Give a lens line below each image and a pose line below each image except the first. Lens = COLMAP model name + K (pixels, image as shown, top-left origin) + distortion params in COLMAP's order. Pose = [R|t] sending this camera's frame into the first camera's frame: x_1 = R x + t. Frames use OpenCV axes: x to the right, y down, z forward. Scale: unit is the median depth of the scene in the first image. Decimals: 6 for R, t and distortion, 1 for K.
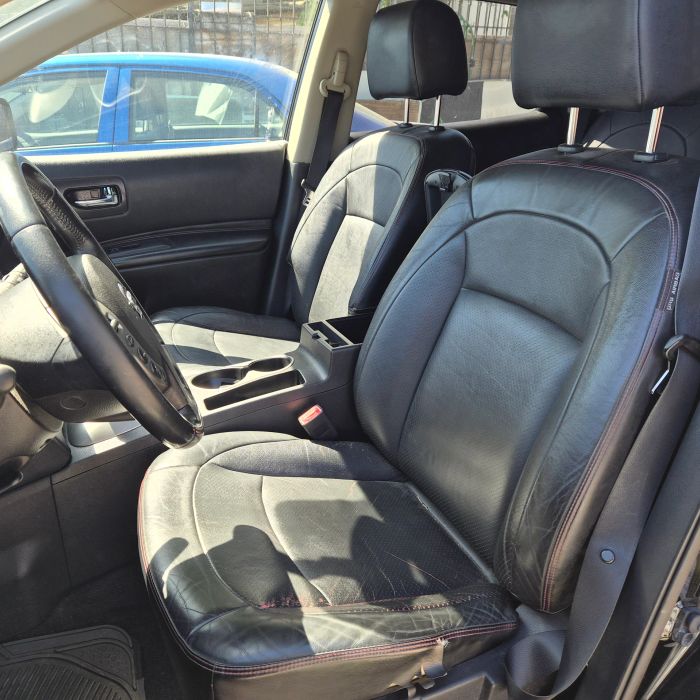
lens RADIAL K [[598.1, 0, 350.0], [0, 598.1, 350.0], [0, 0, 1]] dist [-0.009642, -0.002101]
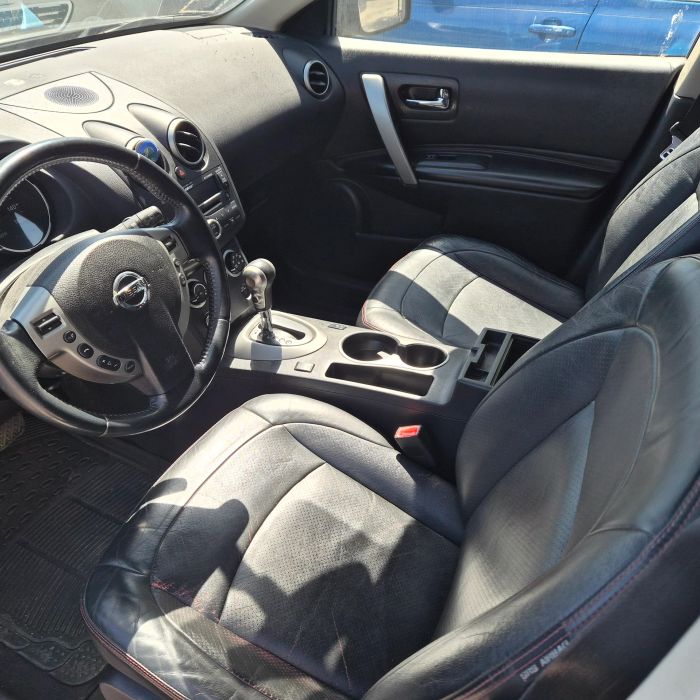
lens RADIAL K [[611.9, 0, 350.0], [0, 611.9, 350.0], [0, 0, 1]] dist [0.007388, 0.005158]
pose [[0.670637, 0.451330, -0.588683, 0.364372], [-0.292625, 0.890209, 0.349140, -0.299333], [0.681628, -0.061883, 0.729077, 0.265237]]
